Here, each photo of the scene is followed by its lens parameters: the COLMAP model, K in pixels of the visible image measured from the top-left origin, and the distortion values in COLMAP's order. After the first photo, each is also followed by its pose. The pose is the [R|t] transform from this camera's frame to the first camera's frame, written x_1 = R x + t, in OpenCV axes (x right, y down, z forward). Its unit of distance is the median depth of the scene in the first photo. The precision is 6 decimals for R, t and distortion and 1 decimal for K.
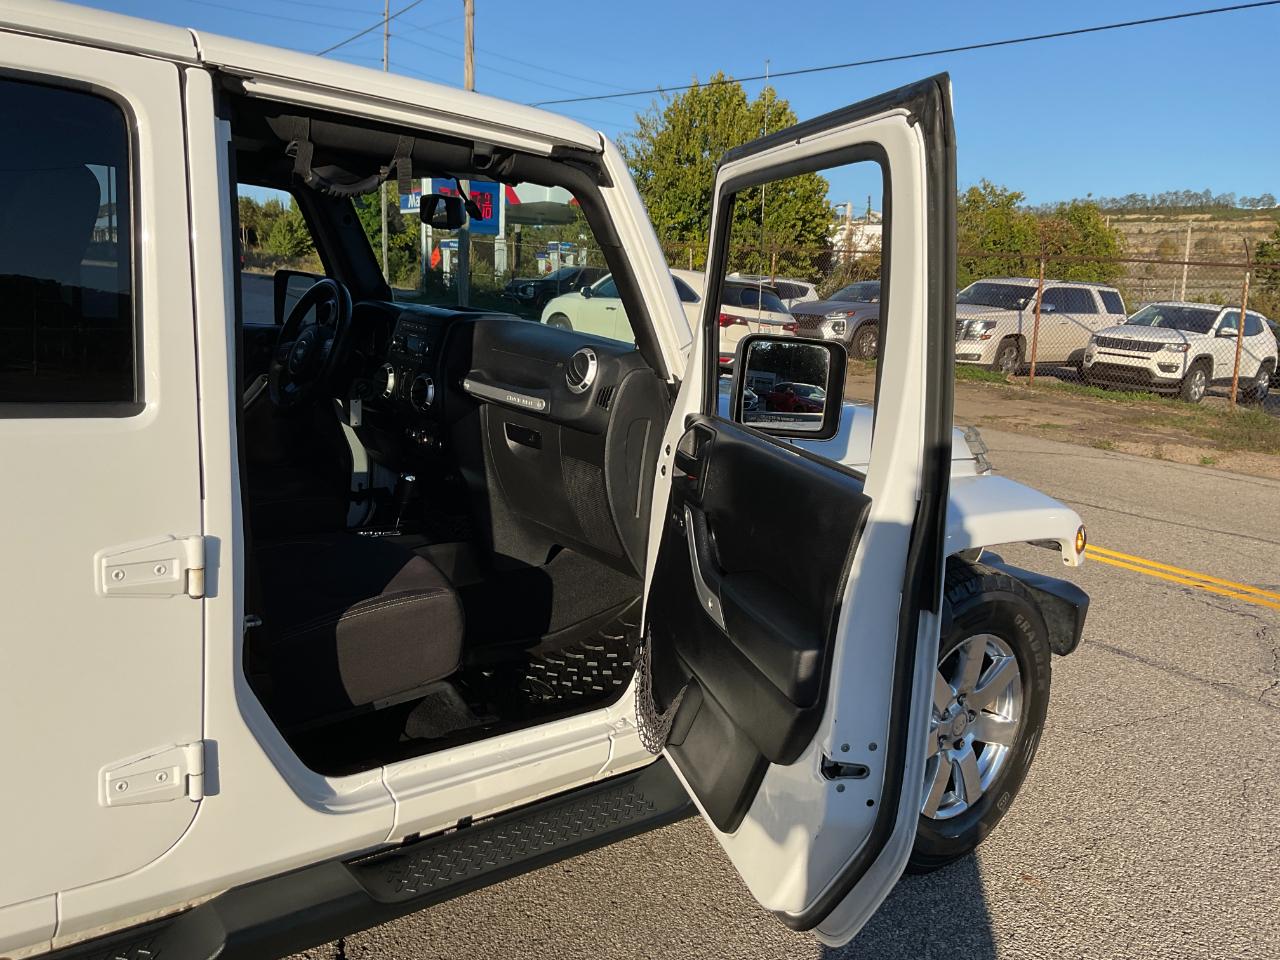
lens RADIAL K [[1062.8, 0, 640.0], [0, 1062.8, 480.0], [0, 0, 1]] dist [0.102905, -0.198587]
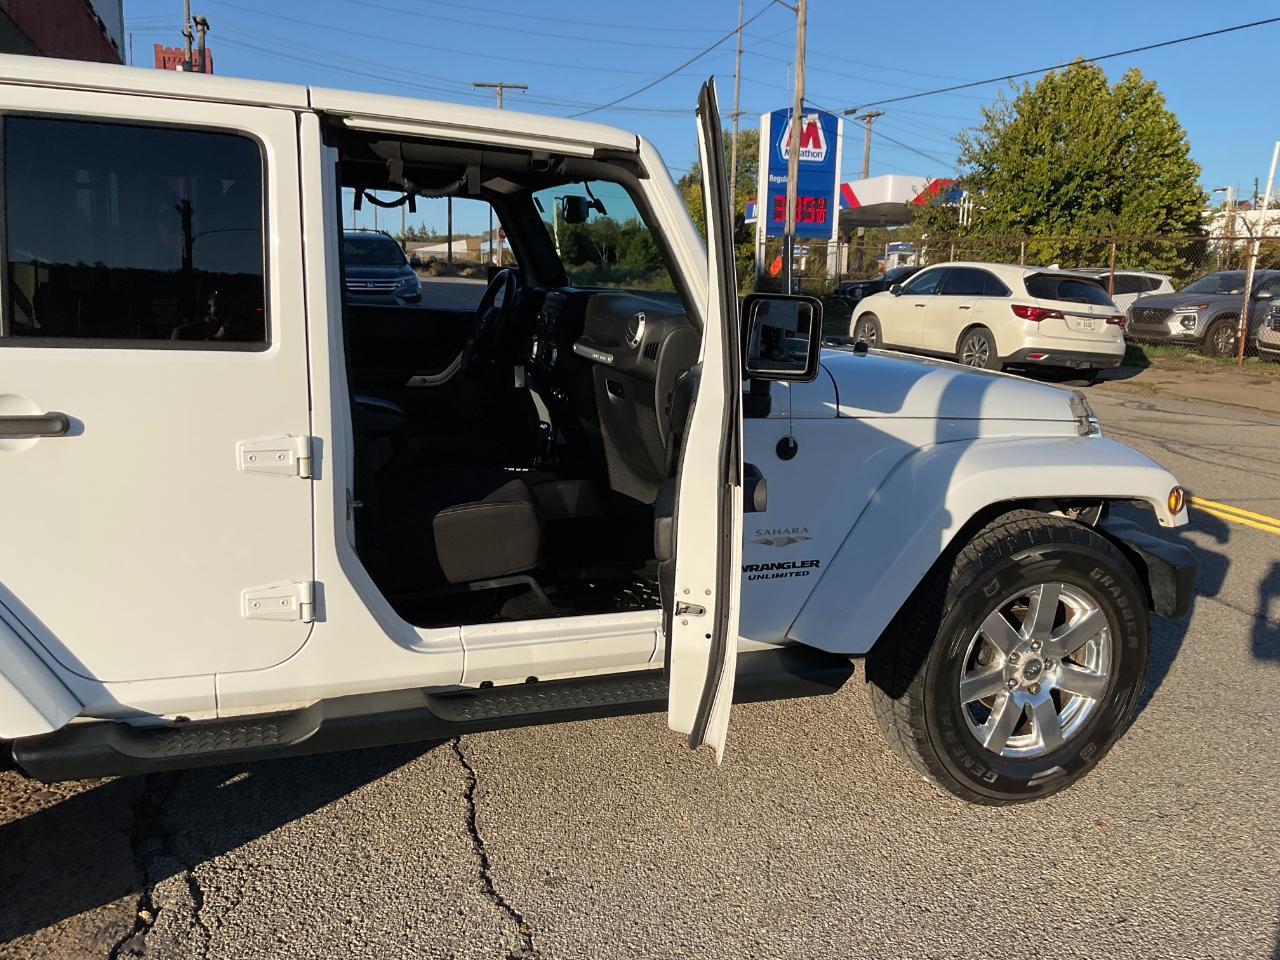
lens RADIAL K [[1062.8, 0, 640.0], [0, 1062.8, 480.0], [0, 0, 1]] dist [0.102905, -0.198587]
pose [[0.948823, 0.028098, -0.314557, 0.037604], [-0.030118, 0.999545, -0.001560, 0.007994], [0.314370, 0.010954, 0.949237, -0.018360]]
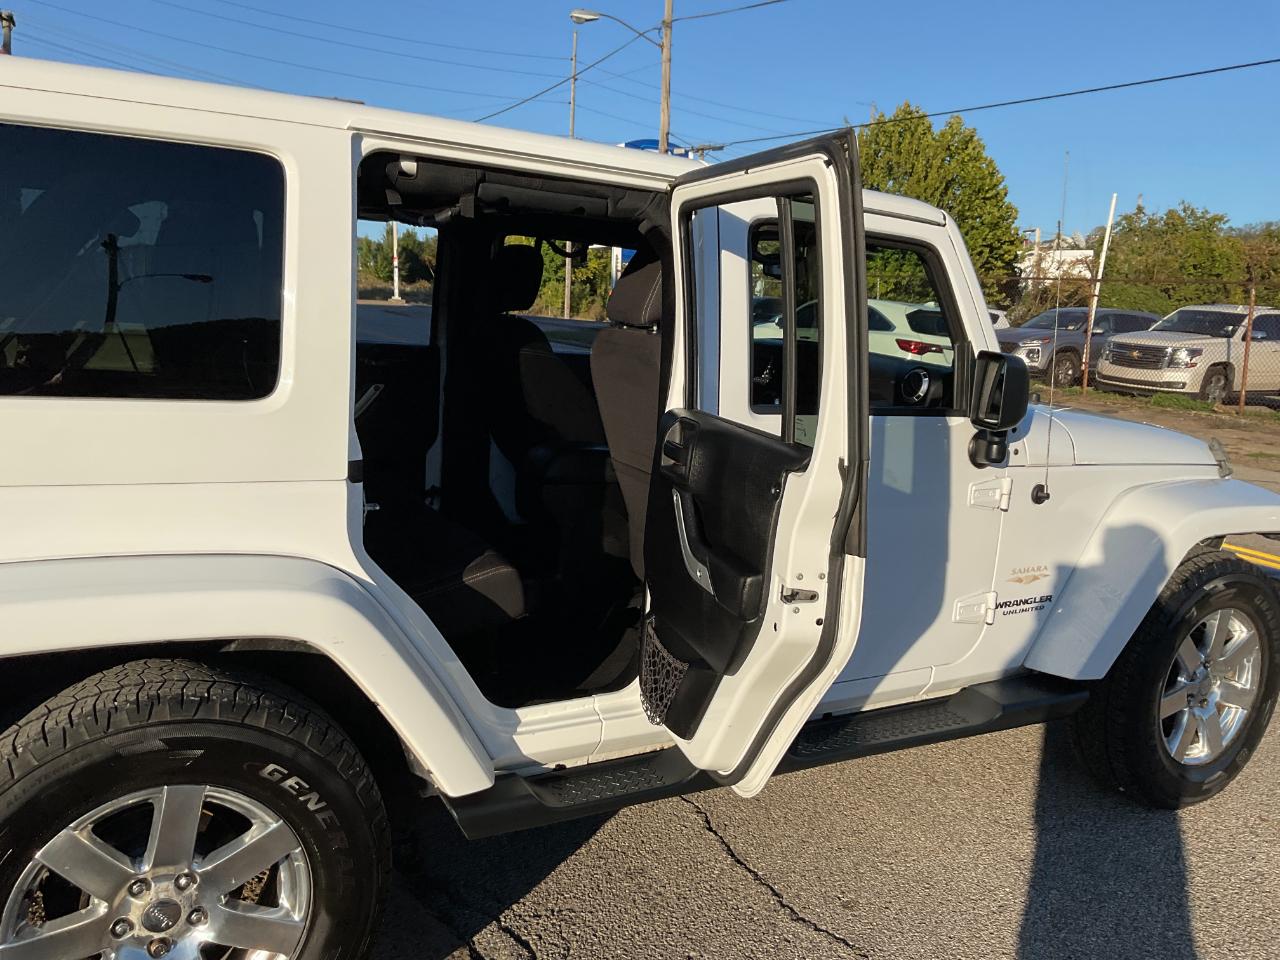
lens RADIAL K [[1062.8, 0, 640.0], [0, 1062.8, 480.0], [0, 0, 1]] dist [0.102905, -0.198587]
pose [[0.987947, 0.015343, -0.154031, -0.020477], [-0.019496, 0.999485, -0.025487, 0.006122], [0.153561, 0.028182, 0.987737, -0.040511]]
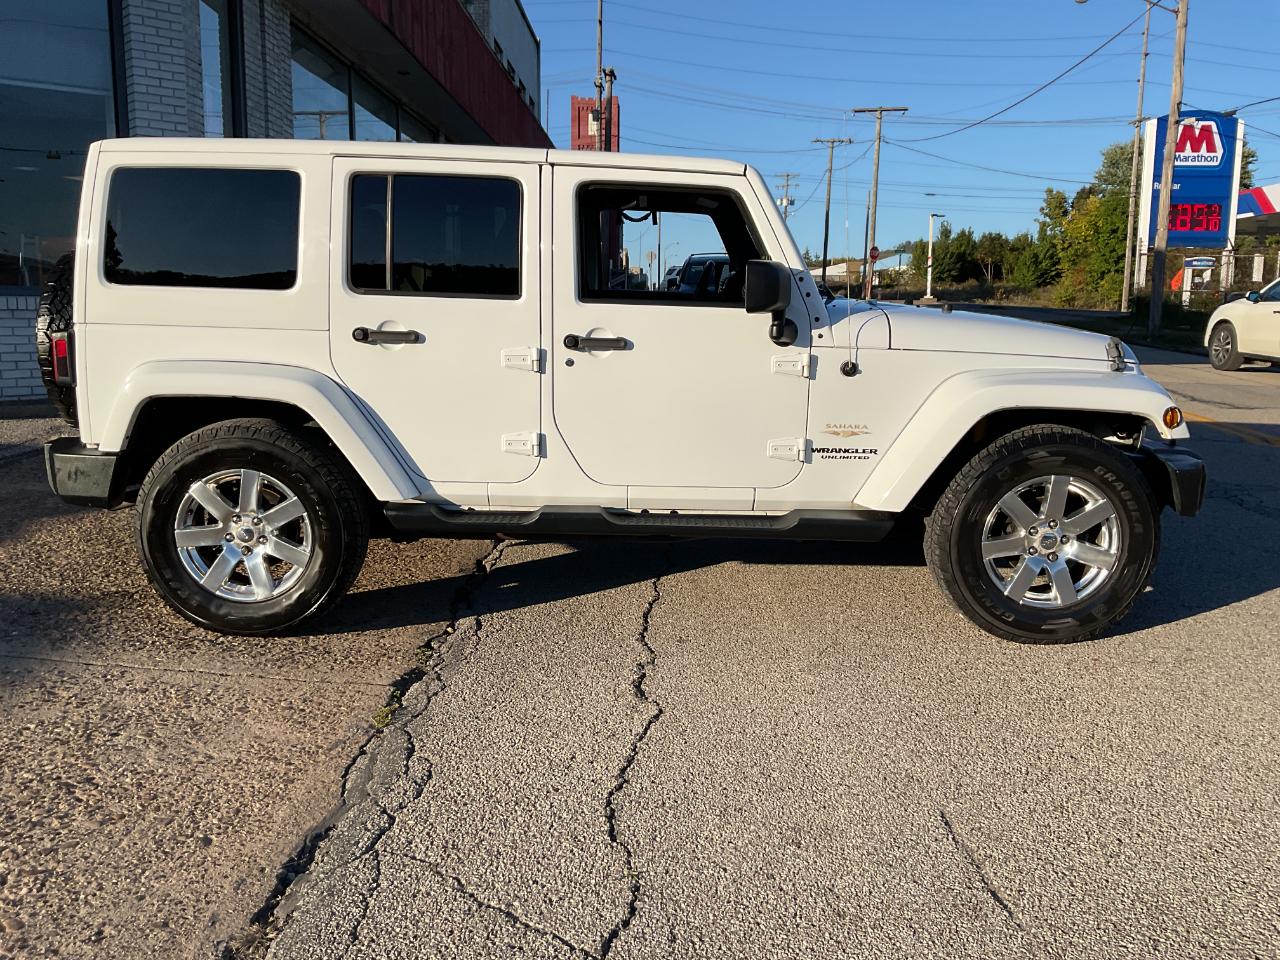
lens RADIAL K [[1062.8, 0, 640.0], [0, 1062.8, 480.0], [0, 0, 1]] dist [0.102905, -0.198587]
pose [[0.783053, 0.059105, -0.619140, 0.108805], [-0.078661, 0.996892, -0.004320, 0.028409], [0.616961, 0.052086, 0.785269, -0.065747]]
